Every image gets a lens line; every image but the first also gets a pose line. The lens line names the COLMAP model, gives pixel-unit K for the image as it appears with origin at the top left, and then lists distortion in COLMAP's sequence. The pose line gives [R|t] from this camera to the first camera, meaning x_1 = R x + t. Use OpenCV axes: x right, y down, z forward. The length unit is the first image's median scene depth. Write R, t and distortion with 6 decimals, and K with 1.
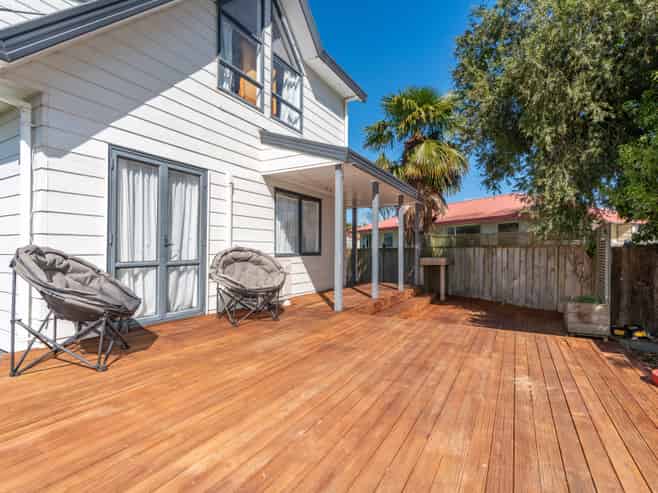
lens RADIAL K [[332.8, 0, 326.0], [0, 332.8, 249.7], [0, 0, 1]] dist [-0.013452, -0.000049]
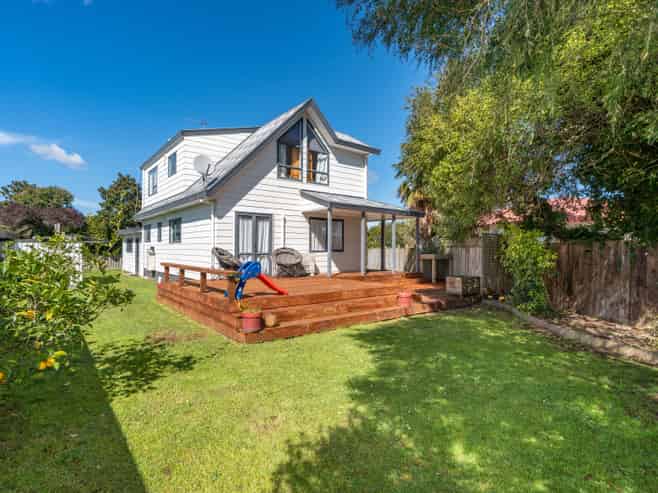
lens RADIAL K [[344.9, 0, 328.5], [0, 344.9, 247.6], [0, 0, 1]] dist [-0.026304, -0.000557]
pose [[0.936097, -0.002194, -0.351735, 0.800539], [0.000677, 0.999990, -0.004435, 0.004950], [0.351742, 0.003913, 0.936089, -1.052351]]
